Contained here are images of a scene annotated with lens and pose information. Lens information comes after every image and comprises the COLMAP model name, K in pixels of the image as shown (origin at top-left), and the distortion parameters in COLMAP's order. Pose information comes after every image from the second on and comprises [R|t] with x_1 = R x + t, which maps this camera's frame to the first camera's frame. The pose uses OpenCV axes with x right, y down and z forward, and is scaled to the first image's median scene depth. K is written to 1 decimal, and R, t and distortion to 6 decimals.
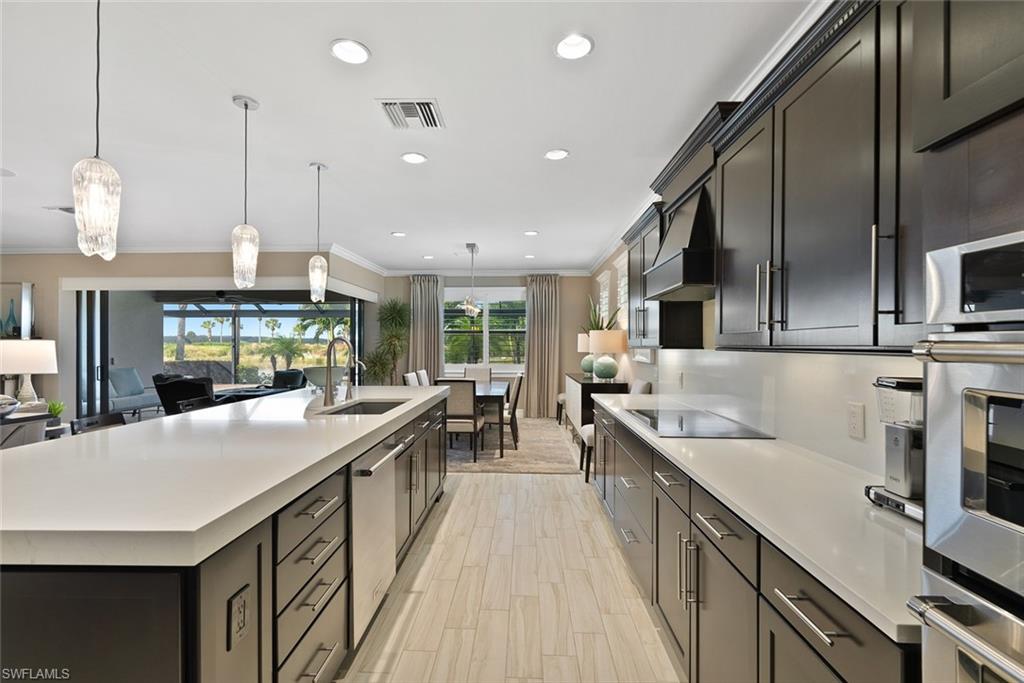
lens RADIAL K [[453.0, 0, 511.6], [0, 453.0, 341.3], [0, 0, 1]] dist [0.002634, -0.001398]
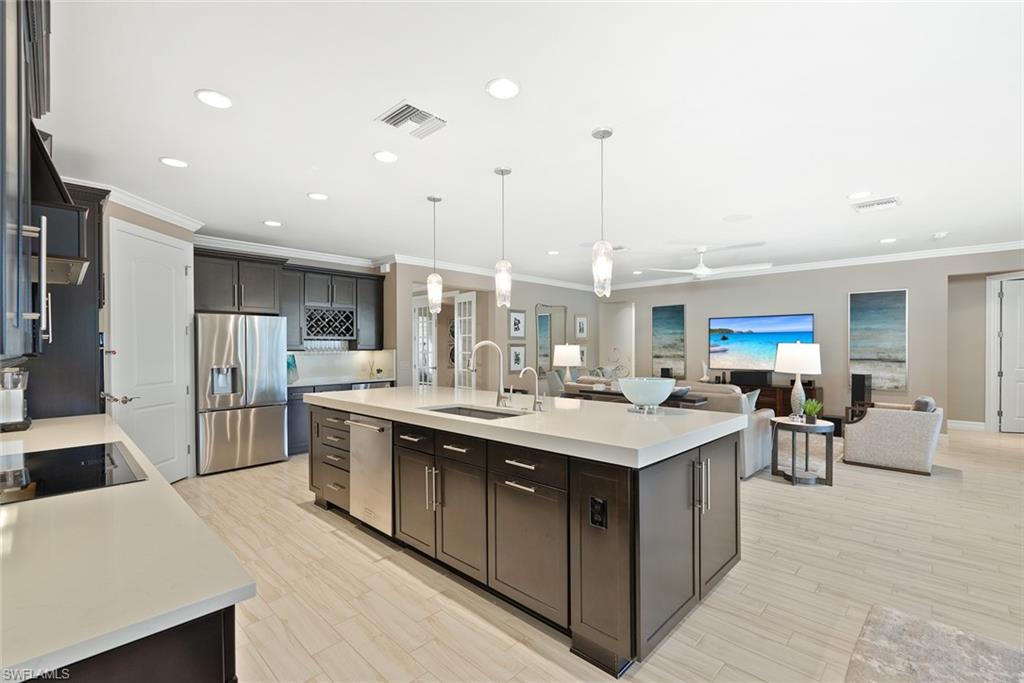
lens RADIAL K [[453.0, 0, 513.6], [0, 453.0, 343.8], [0, 0, 1]] dist [0.002634, -0.001398]
pose [[-0.672345, 0.000582, -0.740237, 0.258007], [0.006912, 0.999961, -0.005491, -0.002649], [0.740205, -0.008808, -0.672323, 1.227748]]
